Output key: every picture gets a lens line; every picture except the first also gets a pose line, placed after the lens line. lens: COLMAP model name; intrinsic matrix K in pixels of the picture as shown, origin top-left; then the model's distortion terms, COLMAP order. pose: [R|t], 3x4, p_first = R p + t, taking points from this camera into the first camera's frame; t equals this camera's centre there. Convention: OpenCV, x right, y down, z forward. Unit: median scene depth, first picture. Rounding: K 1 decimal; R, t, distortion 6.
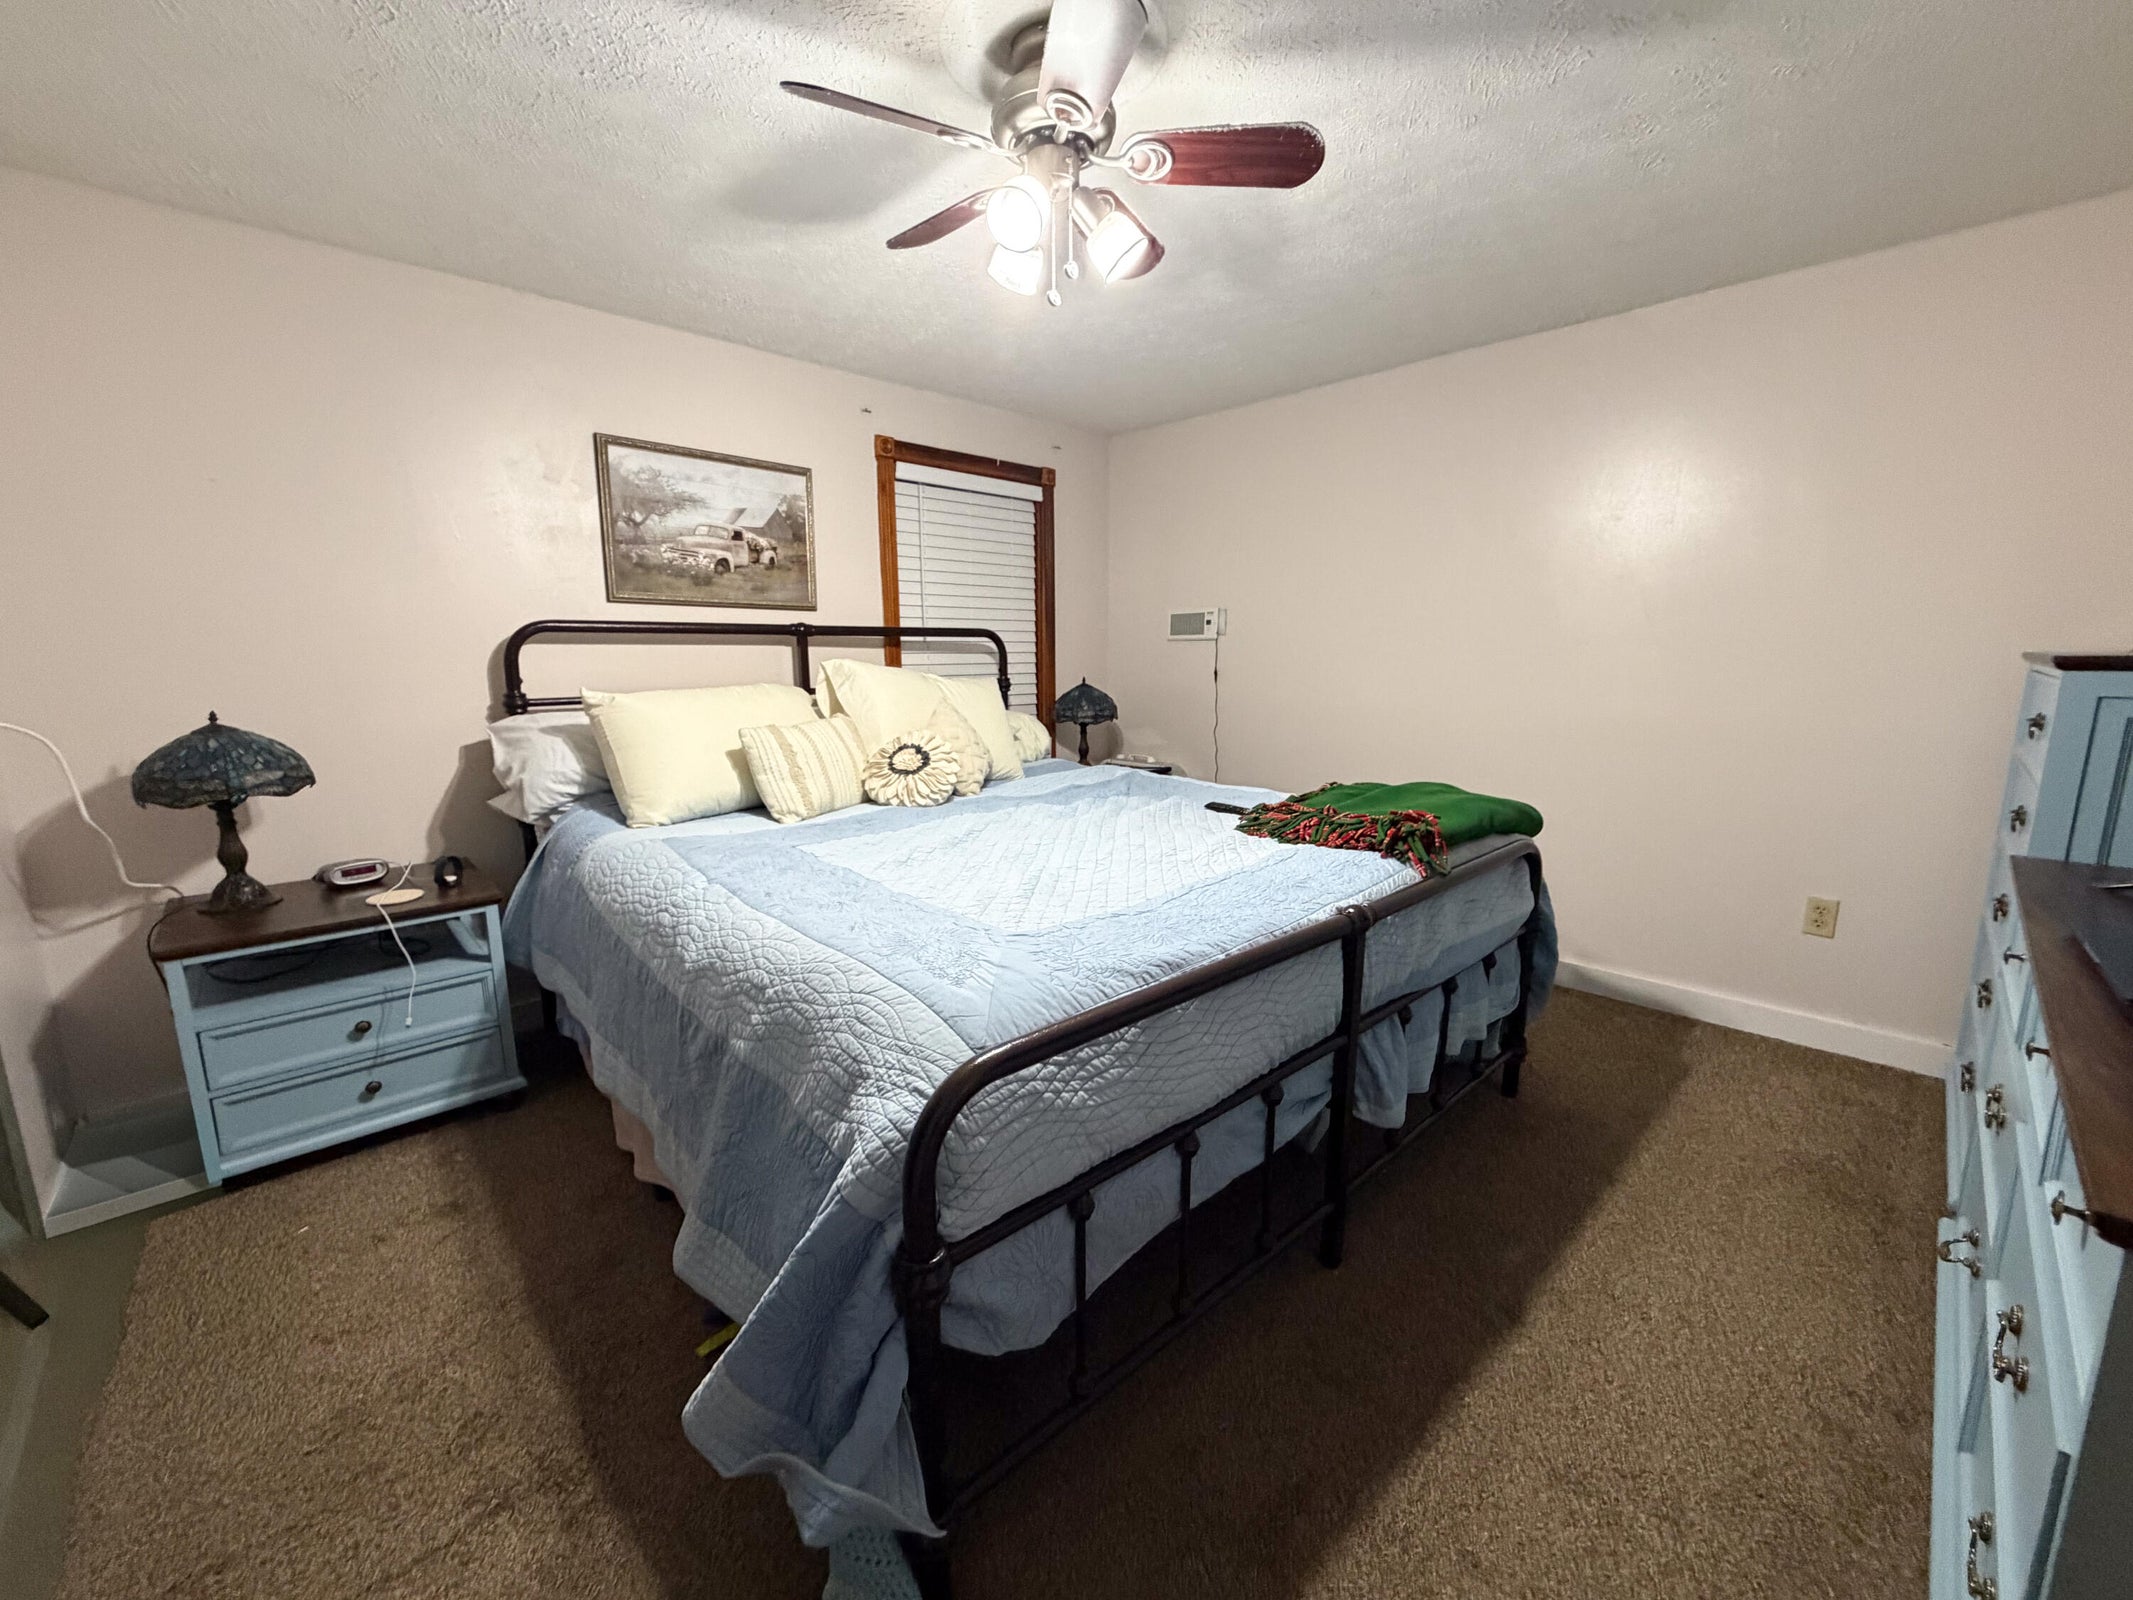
lens RADIAL K [[850.3, 0, 1067.7], [0, 850.3, 800.5], [0, 0, 1]] dist [0.000224, 0.000000]
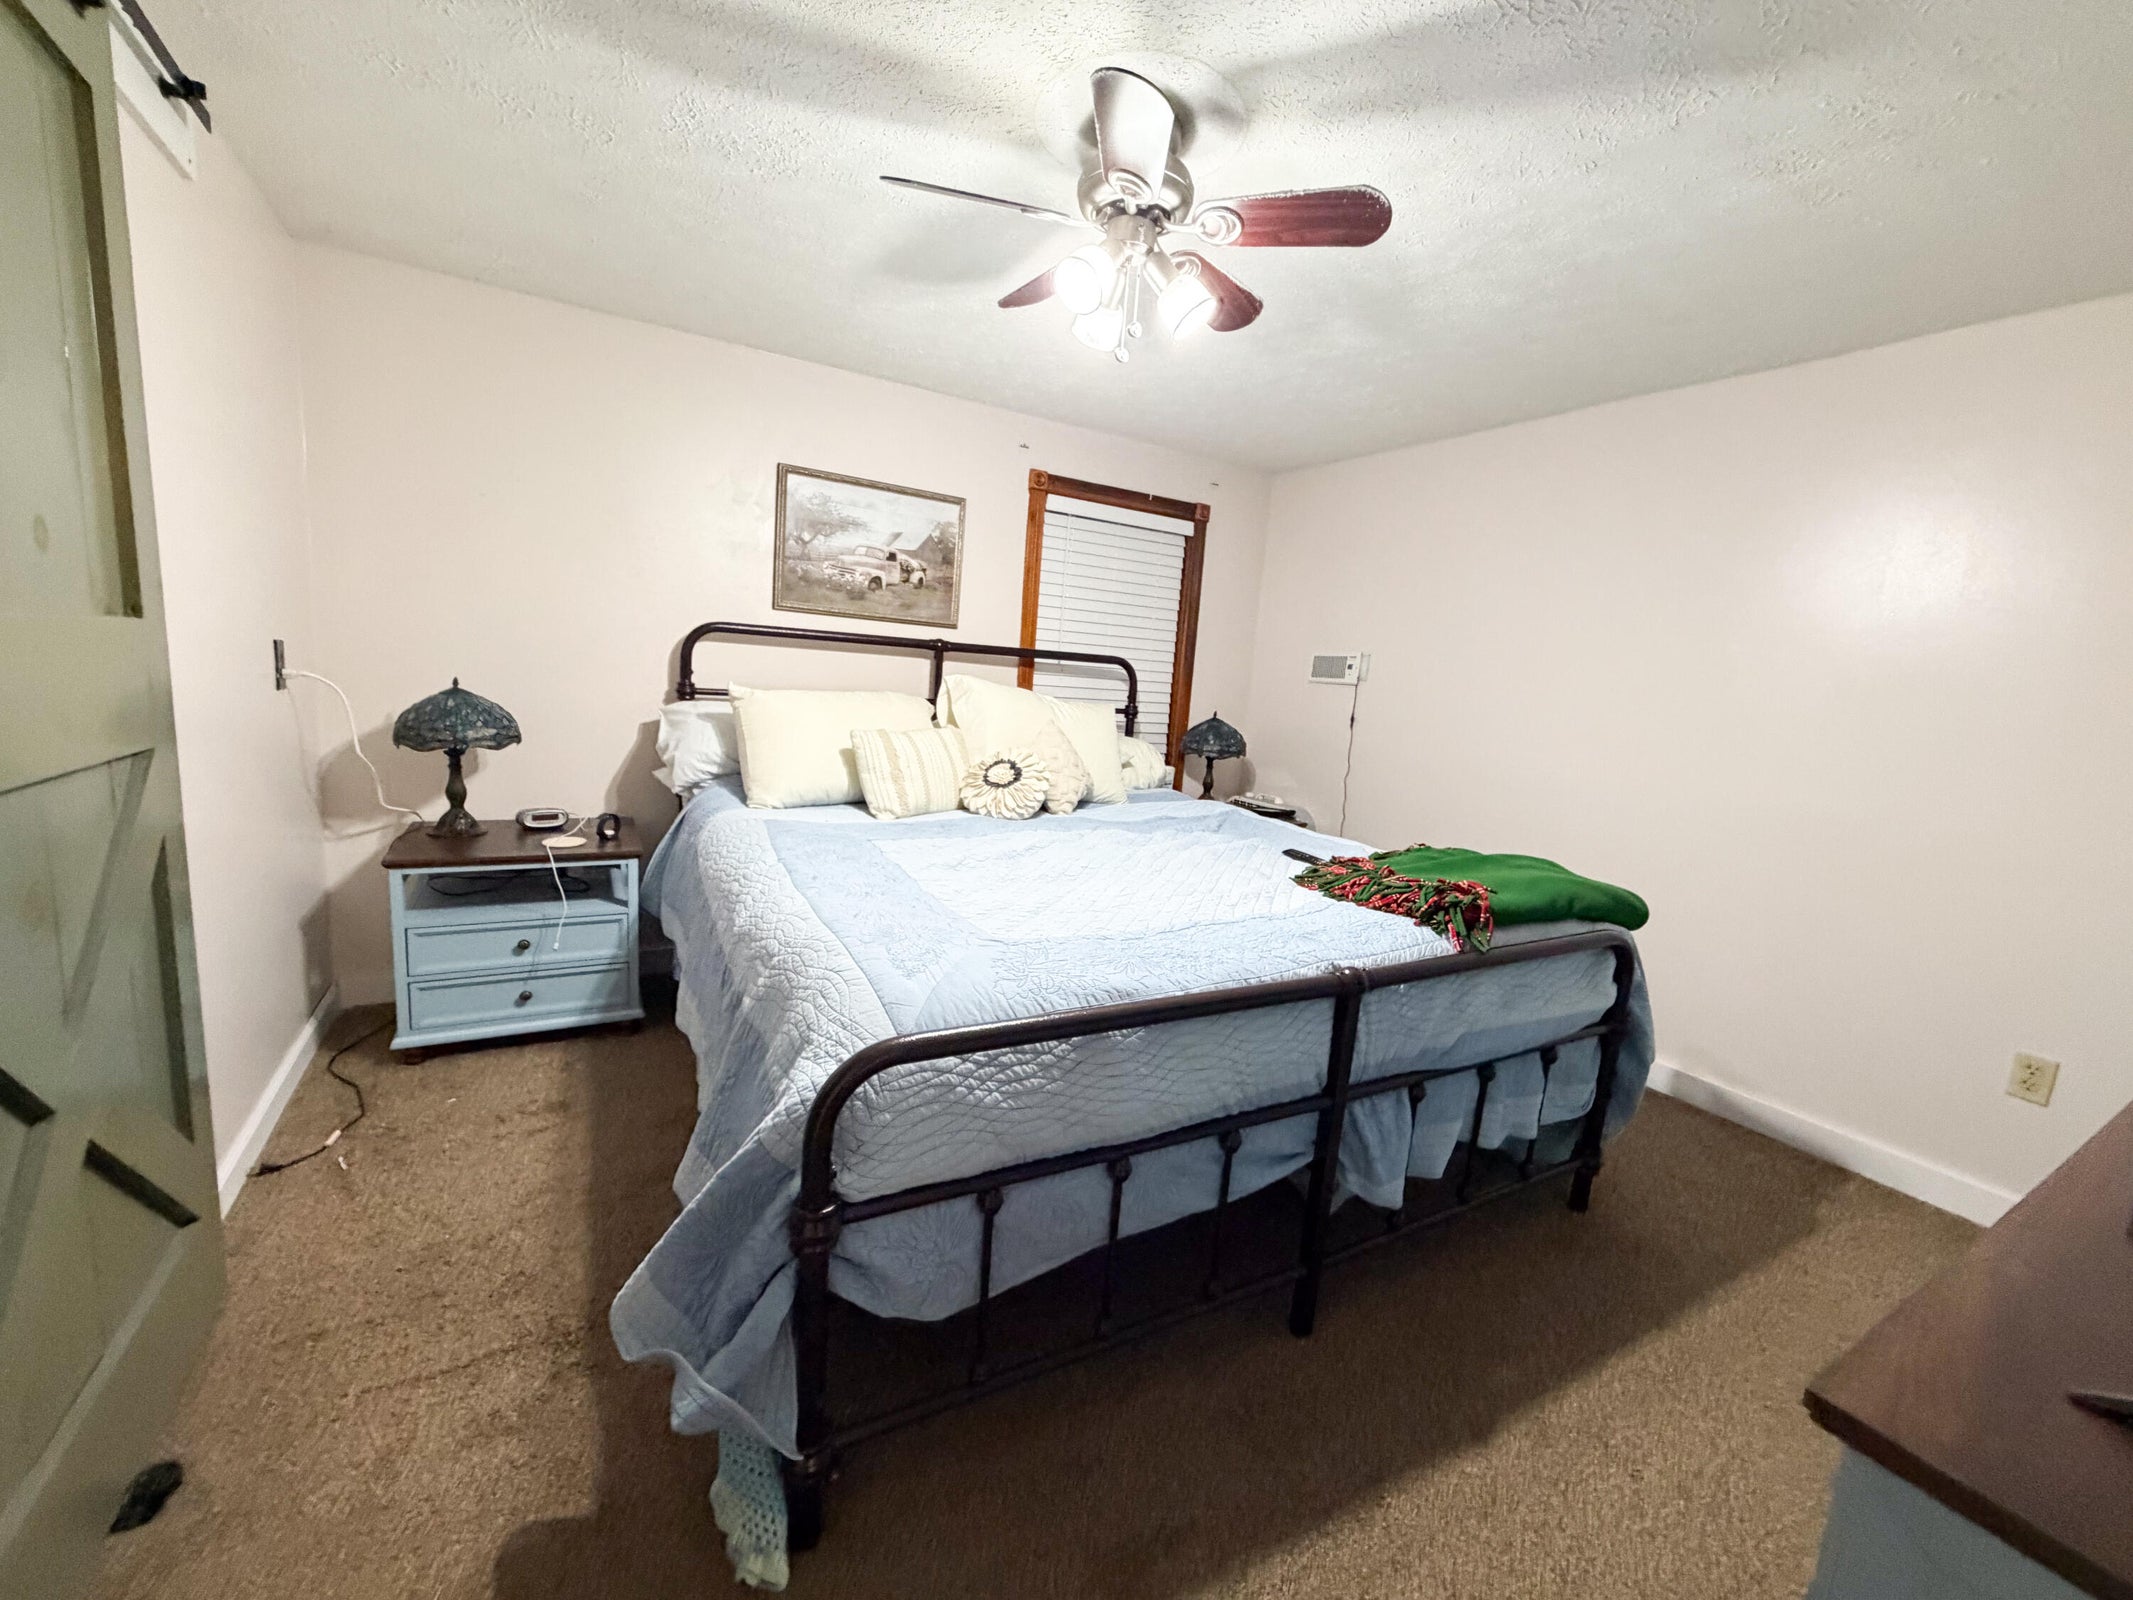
lens RADIAL K [[850.3, 0, 1063.8], [0, 850.3, 800.7], [0, 0, 1]] dist [0.000224, 0.000000]
pose [[0.969028, 0.110751, -0.220724, 0.167112], [-0.116960, 0.993020, -0.015217, -0.009836], [0.217498, 0.040561, 0.975218, -0.024398]]
